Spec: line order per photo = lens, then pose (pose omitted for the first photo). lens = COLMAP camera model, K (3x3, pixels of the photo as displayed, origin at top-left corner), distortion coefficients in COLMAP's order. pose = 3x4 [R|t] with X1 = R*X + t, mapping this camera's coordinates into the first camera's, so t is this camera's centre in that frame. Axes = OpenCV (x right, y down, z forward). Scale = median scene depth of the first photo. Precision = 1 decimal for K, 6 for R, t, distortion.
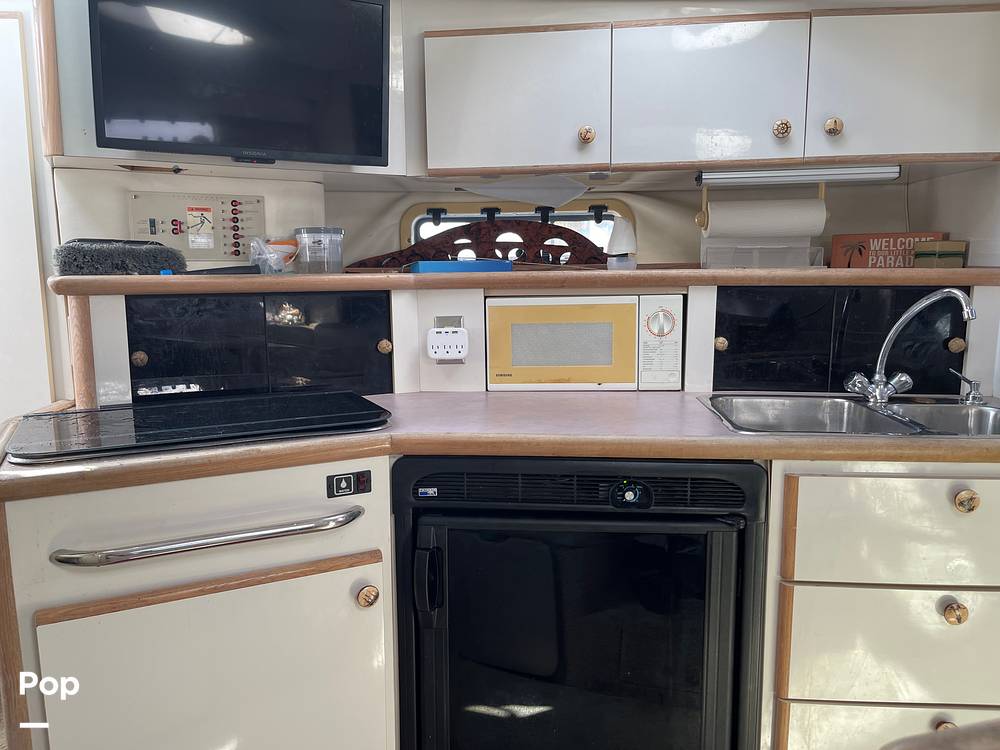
lens RADIAL K [[721.9, 0, 500.0], [0, 721.9, 375.0], [0, 0, 1]] dist [0.010175, 0.003133]
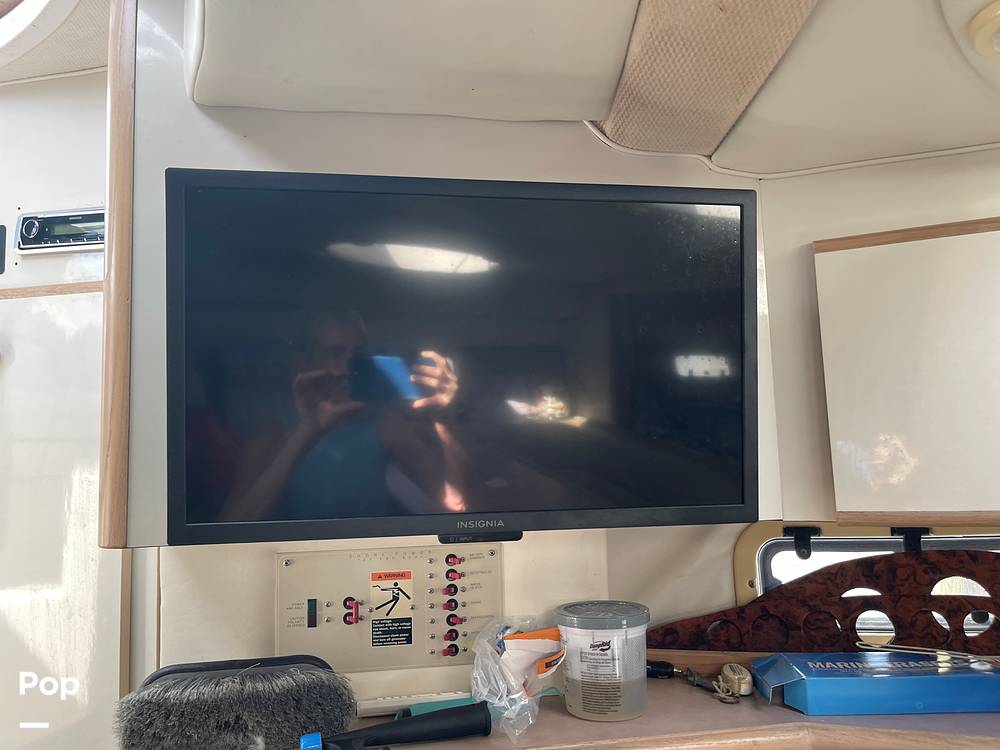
lens RADIAL K [[722.9, 0, 500.0], [0, 722.9, 375.0], [0, 0, 1]] dist [0.005083, -0.057356]
pose [[0.947398, -0.054089, -0.315456, -0.146845], [-0.025688, 0.969587, -0.243397, -0.236696], [0.319027, 0.238697, 0.917195, 0.461932]]
